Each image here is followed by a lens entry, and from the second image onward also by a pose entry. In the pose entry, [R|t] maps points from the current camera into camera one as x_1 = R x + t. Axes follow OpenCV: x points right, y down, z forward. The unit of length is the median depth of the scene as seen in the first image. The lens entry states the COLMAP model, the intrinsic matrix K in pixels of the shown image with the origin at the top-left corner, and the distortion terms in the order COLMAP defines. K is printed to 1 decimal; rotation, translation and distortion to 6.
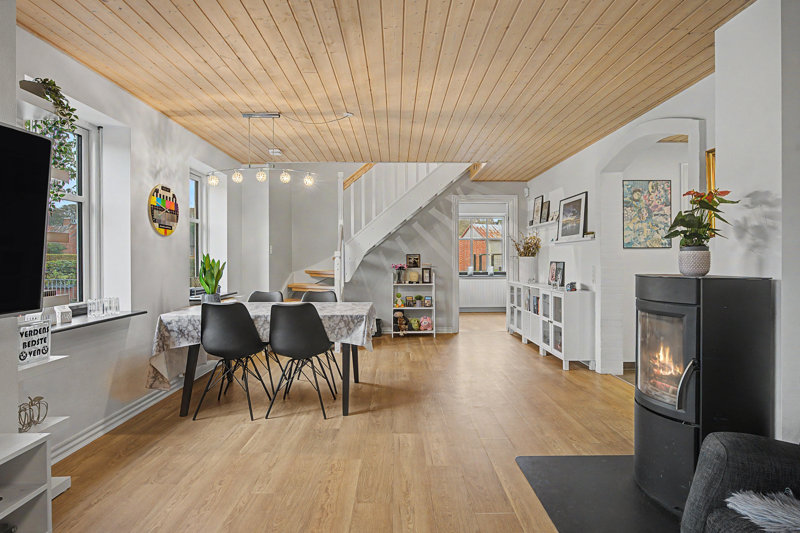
lens RADIAL K [[417.7, 0, 401.7], [0, 417.7, 262.3], [0, 0, 1]] dist [0.000063, 0.000477]
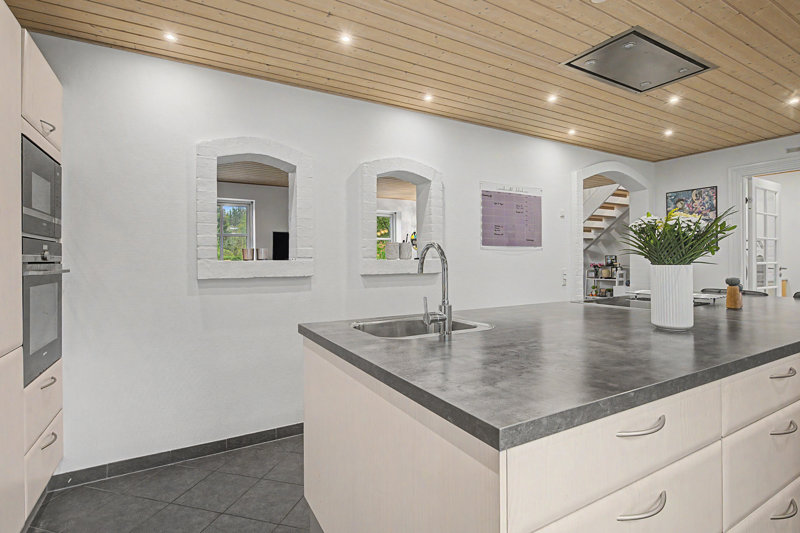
lens RADIAL K [[391.2, 0, 400.8], [0, 391.2, 258.3], [0, 0, 1]] dist [-0.001181, -0.000145]
pose [[0.480384, 0.001349, -0.877057, 1.129028], [-0.006116, 0.999980, -0.001812, -0.007728], [0.877037, 0.006235, 0.480383, -0.172643]]
